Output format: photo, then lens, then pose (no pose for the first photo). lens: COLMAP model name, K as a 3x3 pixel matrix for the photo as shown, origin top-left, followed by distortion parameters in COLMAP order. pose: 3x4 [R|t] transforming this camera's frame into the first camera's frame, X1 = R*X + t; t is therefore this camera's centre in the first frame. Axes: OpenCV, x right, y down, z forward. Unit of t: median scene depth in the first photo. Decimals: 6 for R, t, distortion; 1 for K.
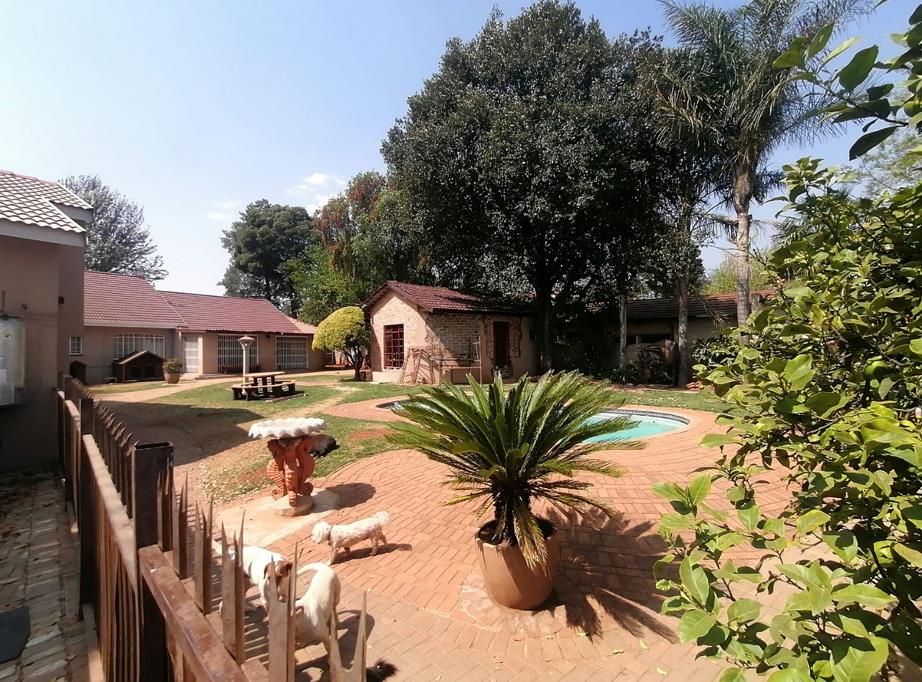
lens RADIAL K [[452.5, 0, 463.8], [0, 452.5, 346.0], [0, 0, 1]] dist [0.062526, -0.045998]
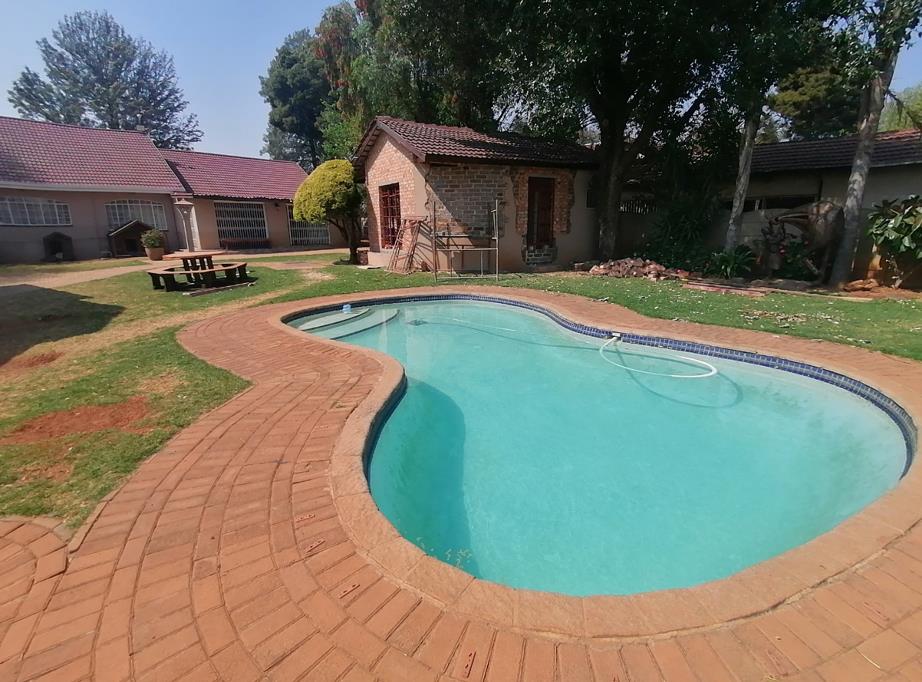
lens RADIAL K [[452.5, 0, 463.8], [0, 452.5, 346.0], [0, 0, 1]] dist [0.062526, -0.045998]
pose [[0.984976, 0.047688, -0.165975, 0.092460], [-0.001681, 0.963717, 0.266921, 0.005909], [0.172682, -0.262632, 0.949318, 0.278774]]
